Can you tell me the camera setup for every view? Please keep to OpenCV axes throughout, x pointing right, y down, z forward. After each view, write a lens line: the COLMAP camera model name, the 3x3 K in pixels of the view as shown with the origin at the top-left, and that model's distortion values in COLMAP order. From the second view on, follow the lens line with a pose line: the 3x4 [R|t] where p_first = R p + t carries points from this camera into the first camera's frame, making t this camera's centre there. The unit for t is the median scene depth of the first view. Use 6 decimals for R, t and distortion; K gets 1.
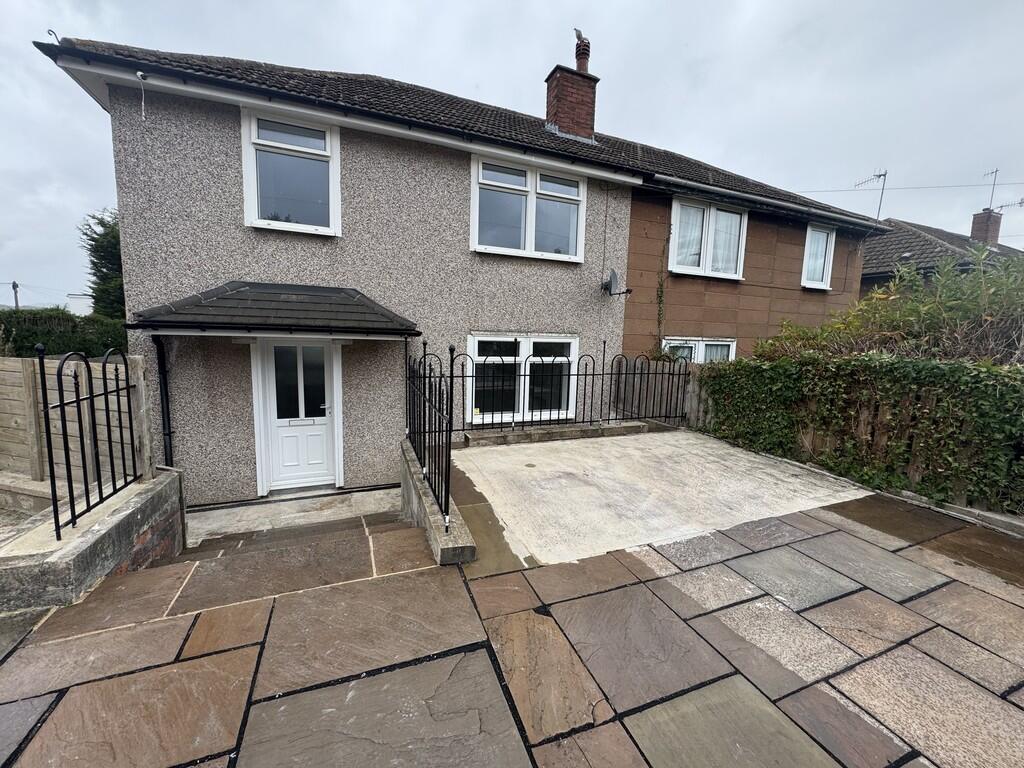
lens RADIAL K [[413.4, 0, 514.4], [0, 413.4, 381.9], [0, 0, 1]] dist [-0.002250, 0.000446]
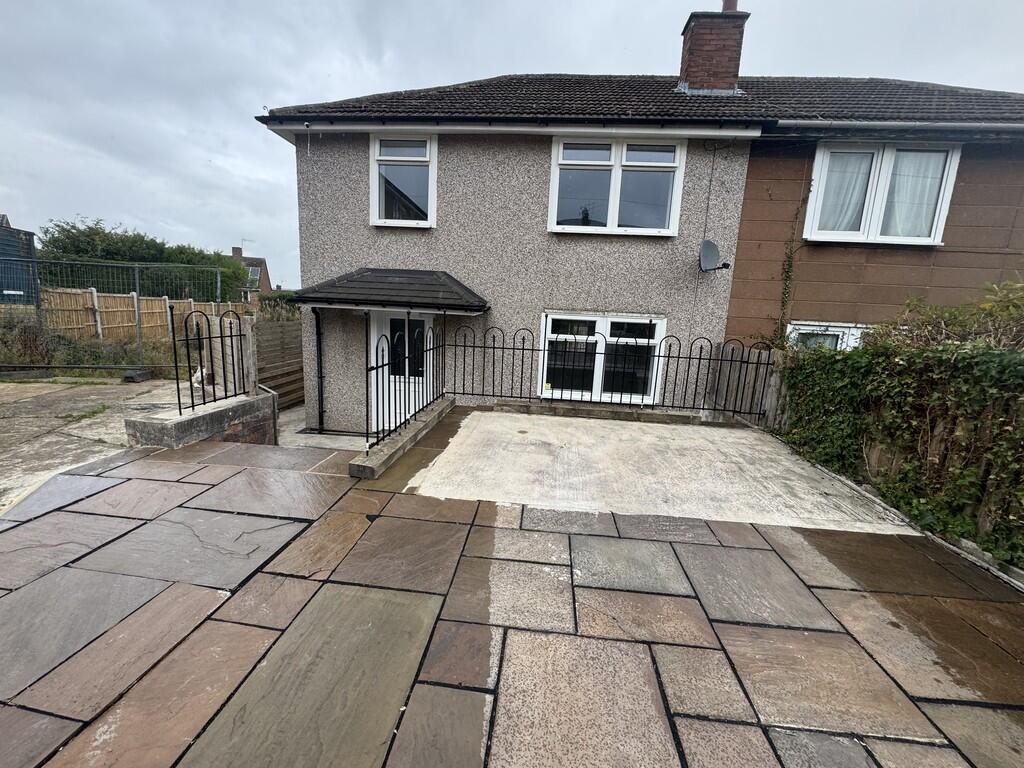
lens RADIAL K [[413.4, 0, 509.5], [0, 413.4, 382.2], [0, 0, 1]] dist [-0.002250, 0.000446]
pose [[0.886419, 0.092948, -0.453455, 0.385942], [-0.076198, 0.995568, 0.055115, 0.013788], [0.456568, -0.014303, 0.889574, 0.025140]]
